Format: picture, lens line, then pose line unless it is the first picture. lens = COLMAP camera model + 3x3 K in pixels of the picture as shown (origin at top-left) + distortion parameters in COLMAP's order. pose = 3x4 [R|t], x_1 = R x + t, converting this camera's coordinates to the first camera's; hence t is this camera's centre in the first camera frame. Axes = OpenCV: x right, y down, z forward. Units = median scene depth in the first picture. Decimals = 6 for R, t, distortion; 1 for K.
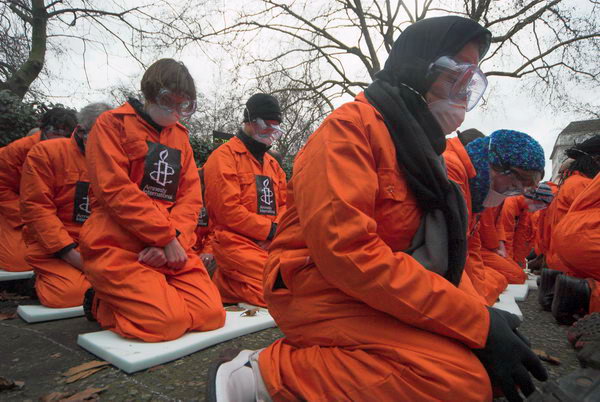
lens RADIAL K [[323.2, 0, 300.0], [0, 323.2, 201.0], [0, 0, 1]] dist [-0.038308, 0.015427]
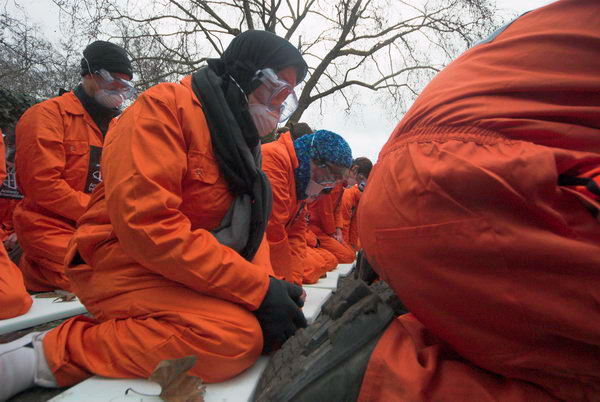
lens RADIAL K [[323.2, 0, 300.0], [0, 323.2, 201.0], [0, 0, 1]] dist [-0.038308, 0.015427]
pose [[0.921198, 0.052625, 0.385519, 0.181554], [-0.069265, 0.997165, 0.029390, 0.011275], [-0.382880, -0.053777, 0.922232, -0.121904]]
